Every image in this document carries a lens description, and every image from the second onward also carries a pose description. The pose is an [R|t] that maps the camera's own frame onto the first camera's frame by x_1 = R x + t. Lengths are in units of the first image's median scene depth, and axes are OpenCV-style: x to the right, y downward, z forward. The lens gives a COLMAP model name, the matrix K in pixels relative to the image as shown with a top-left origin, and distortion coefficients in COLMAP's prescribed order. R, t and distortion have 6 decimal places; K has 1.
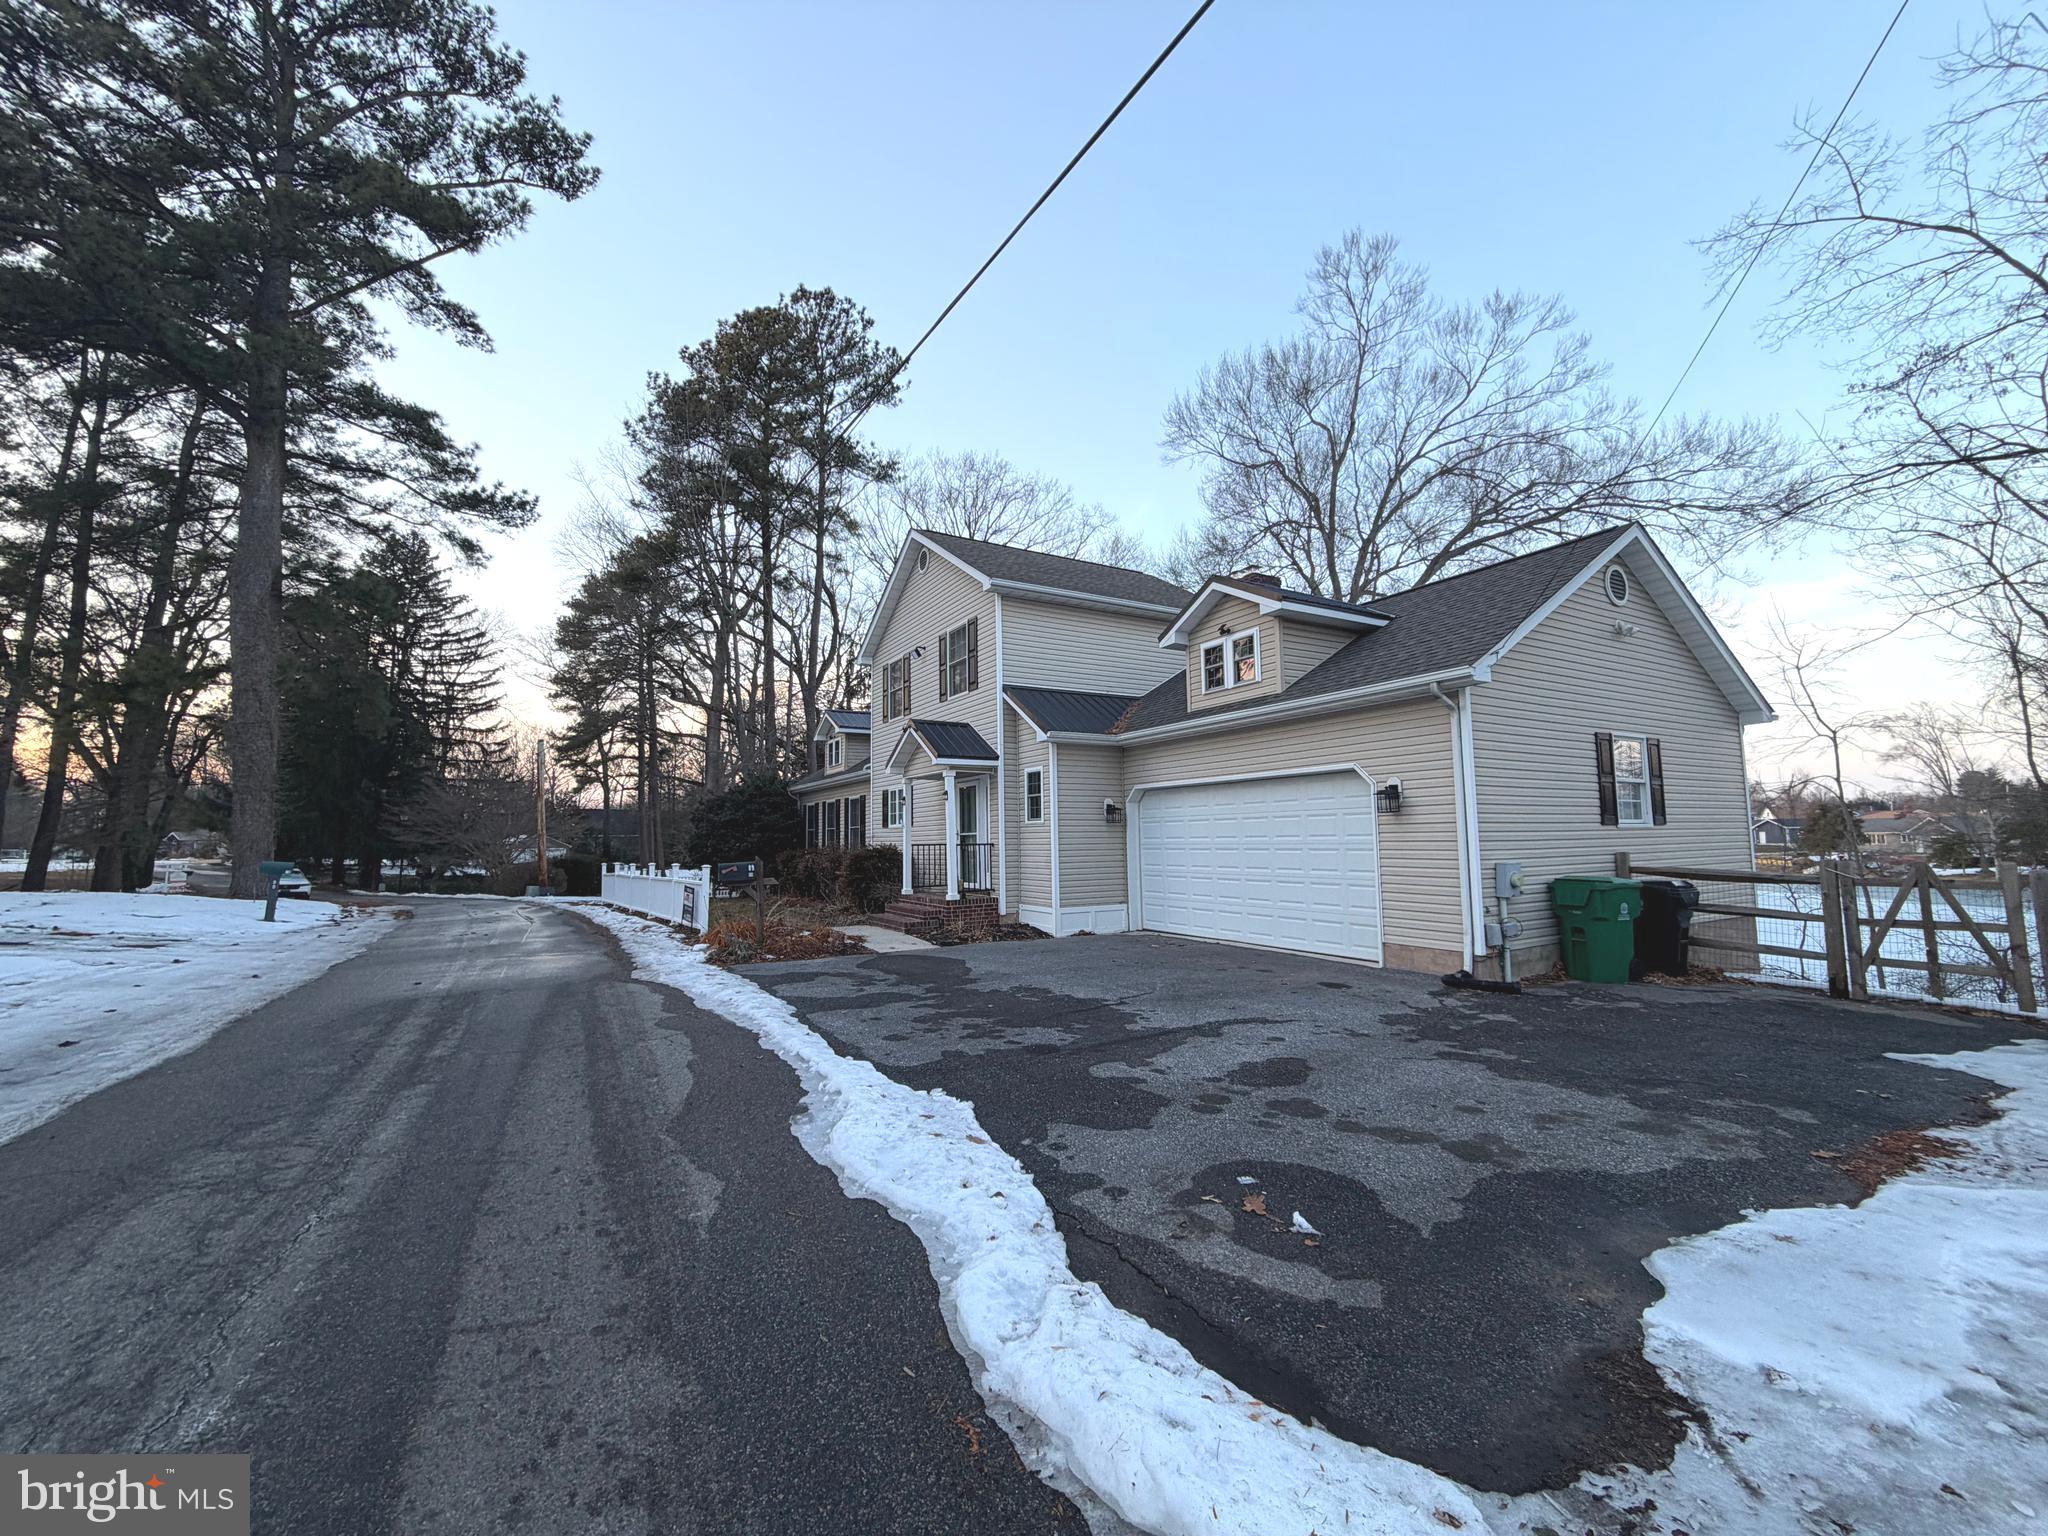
lens RADIAL K [[813.2, 0, 1017.4], [0, 813.2, 768.4], [0, 0, 1]] dist [-0.000309, -0.000134]
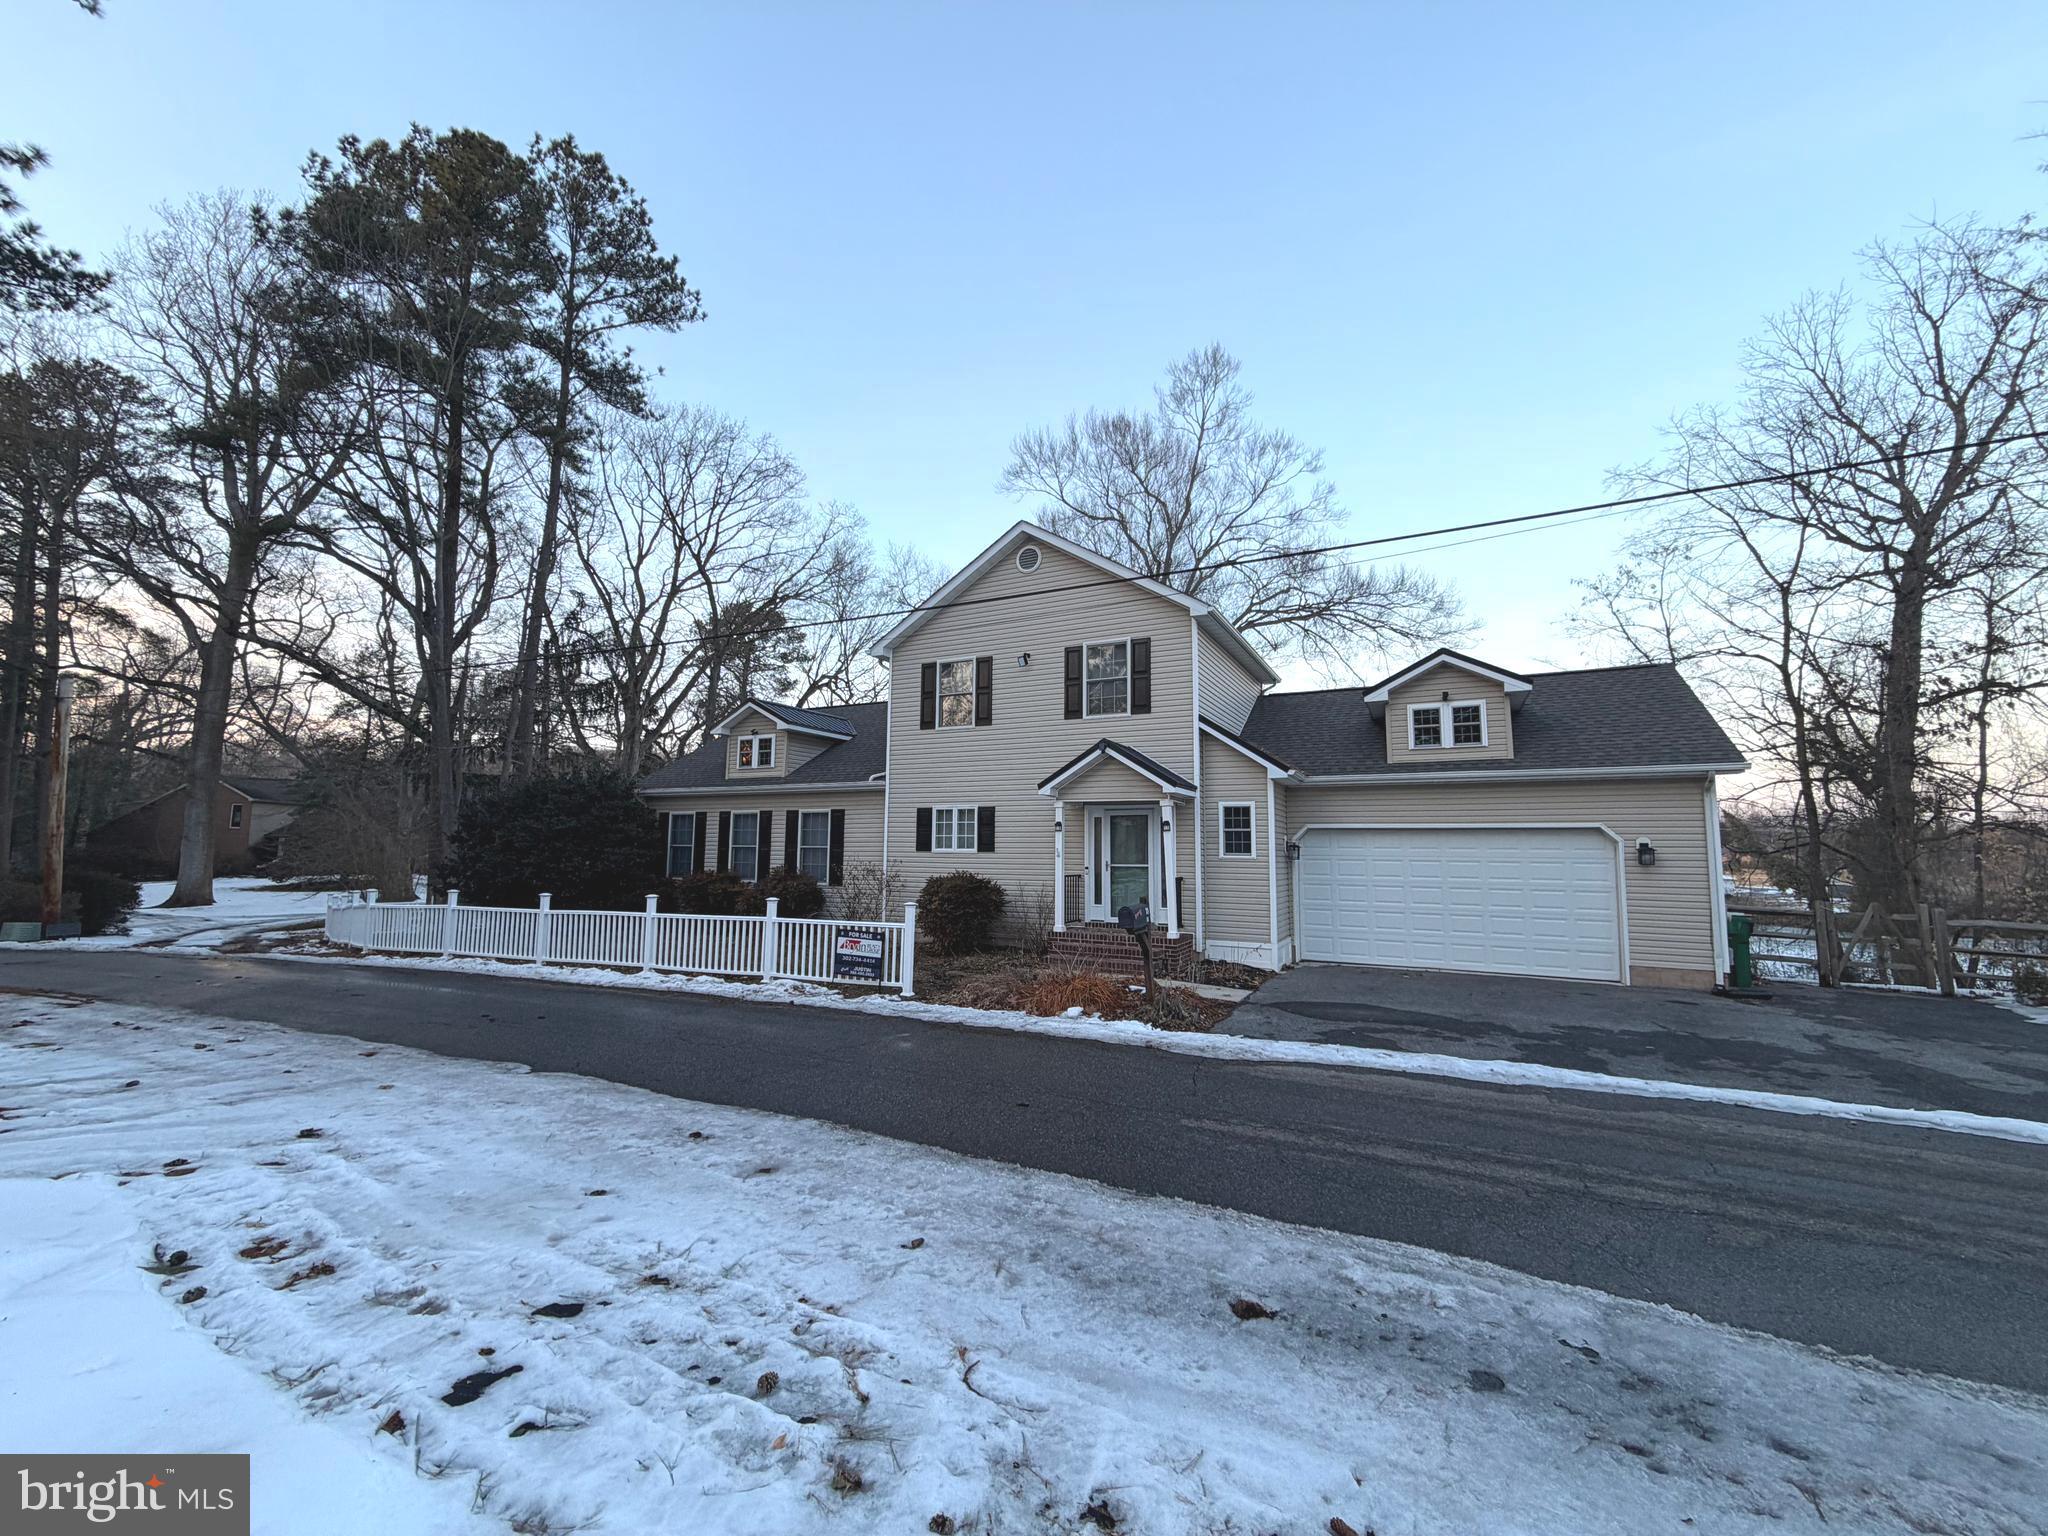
lens RADIAL K [[813.2, 0, 1021.3], [0, 813.2, 776.0], [0, 0, 1]] dist [-0.000309, -0.000134]
pose [[0.843915, 0.075852, 0.531087, -0.736427], [-0.070994, 0.997038, -0.029589, 0.015256], [-0.531758, -0.012734, 0.846800, 0.297178]]
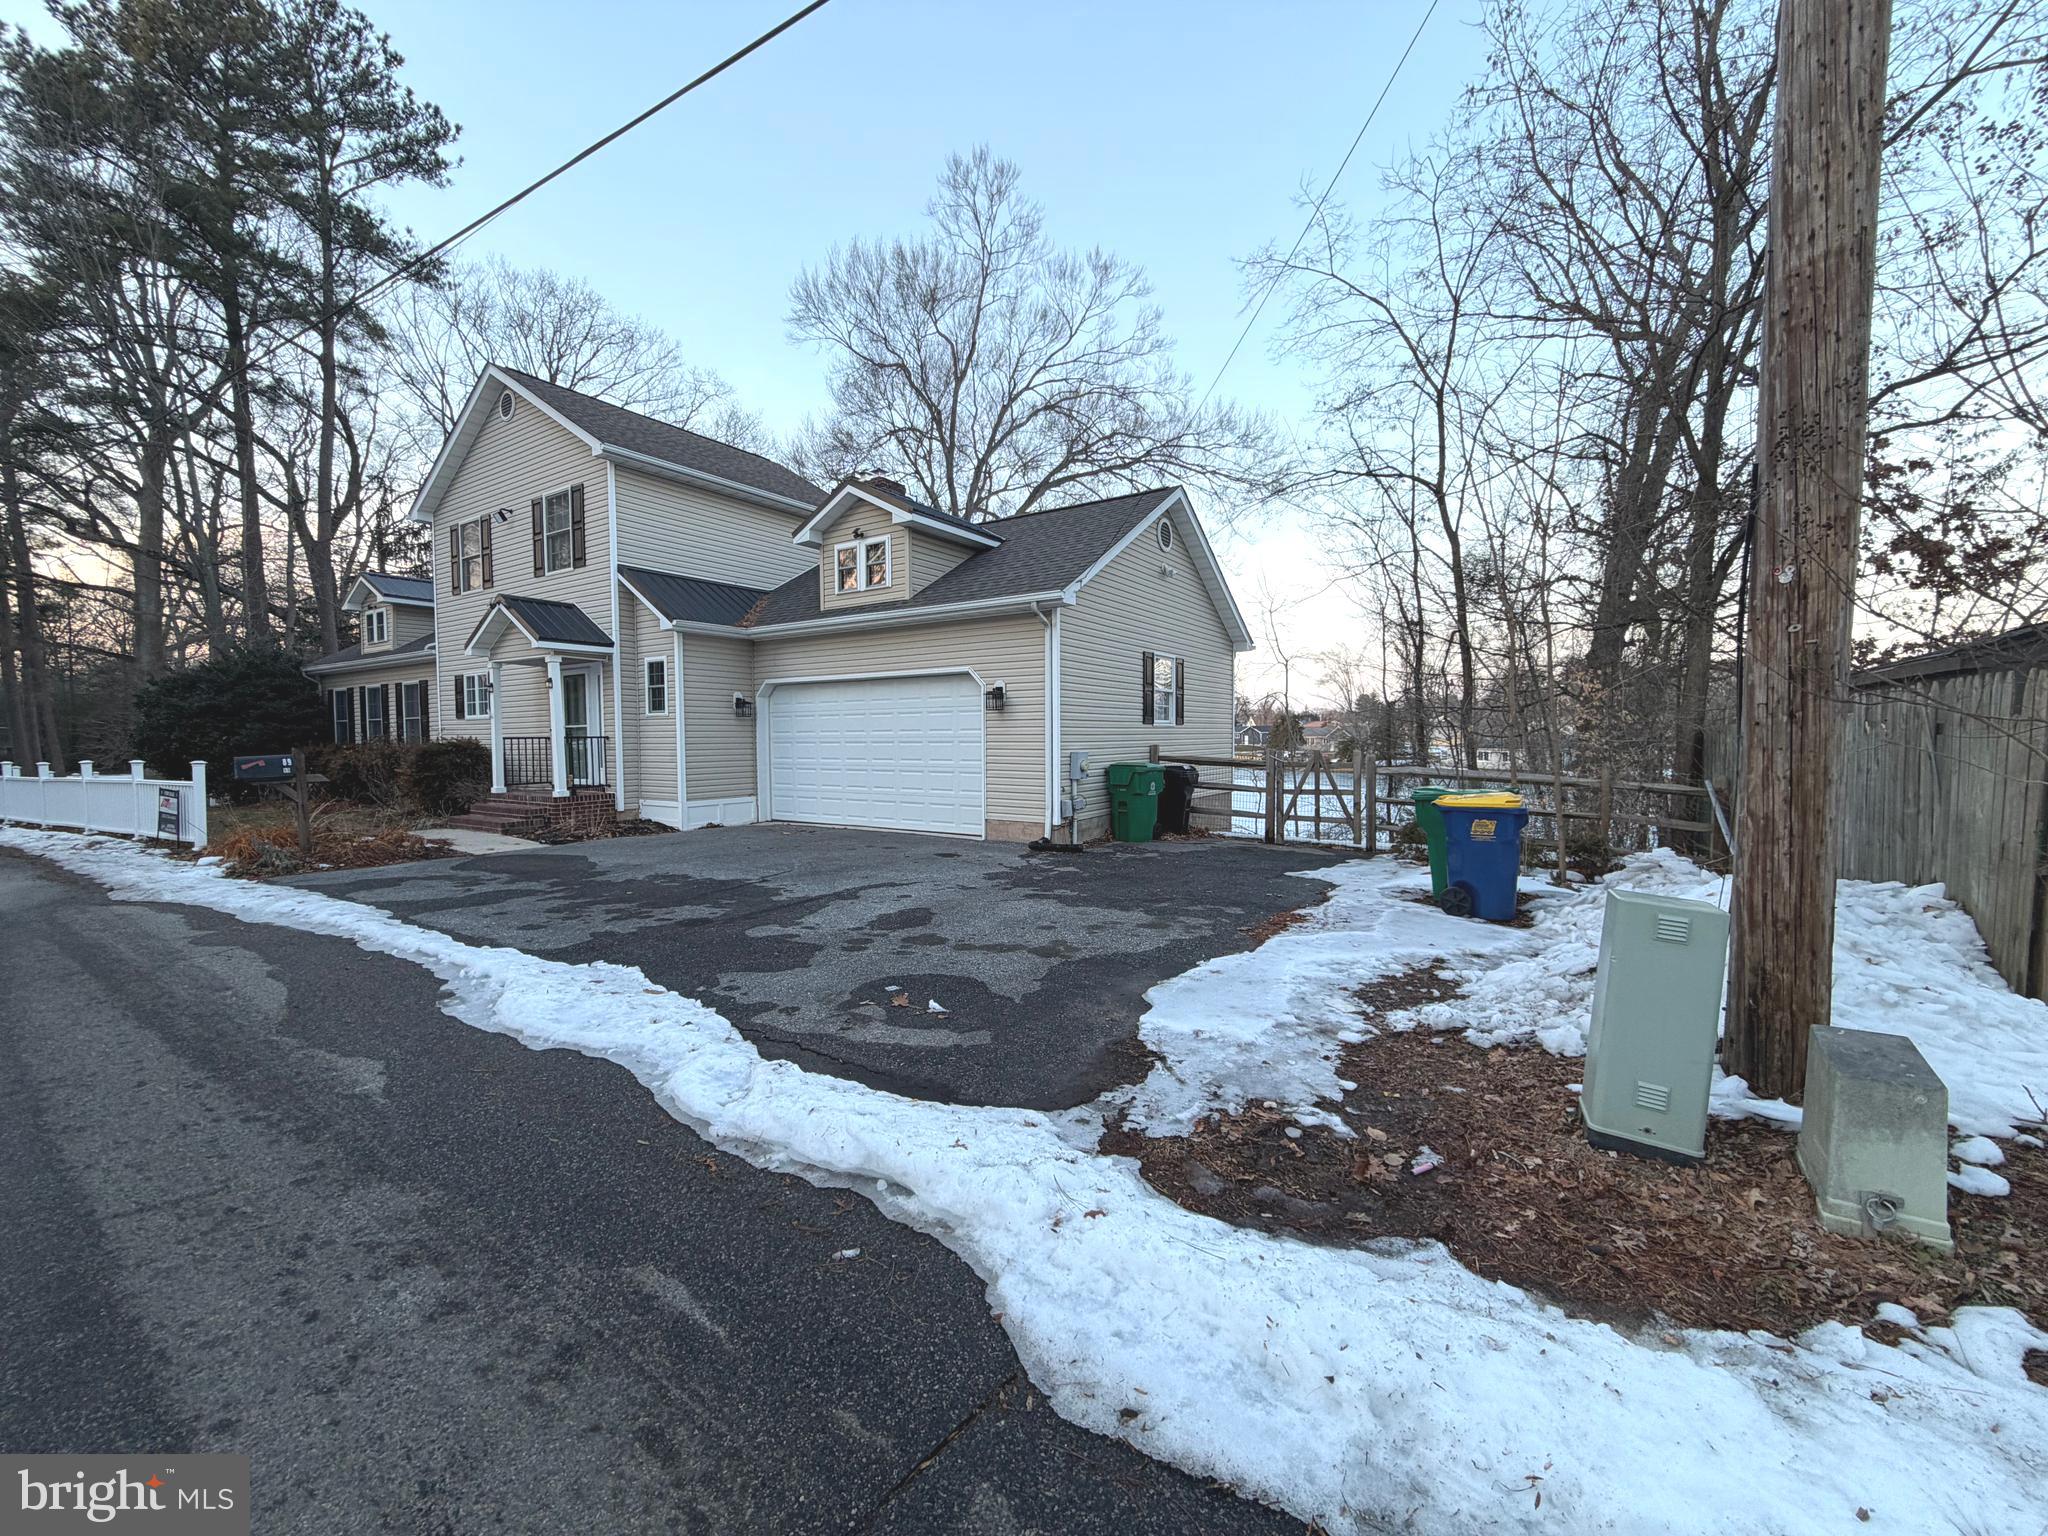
lens RADIAL K [[813.2, 0, 1018.1], [0, 813.2, 768.0], [0, 0, 1]] dist [-0.000309, -0.000134]
pose [[0.893217, -0.009842, 0.449519, -0.030057], [-0.045076, 0.992763, 0.111305, 0.002916], [-0.447361, -0.119682, 0.886309, -0.048064]]
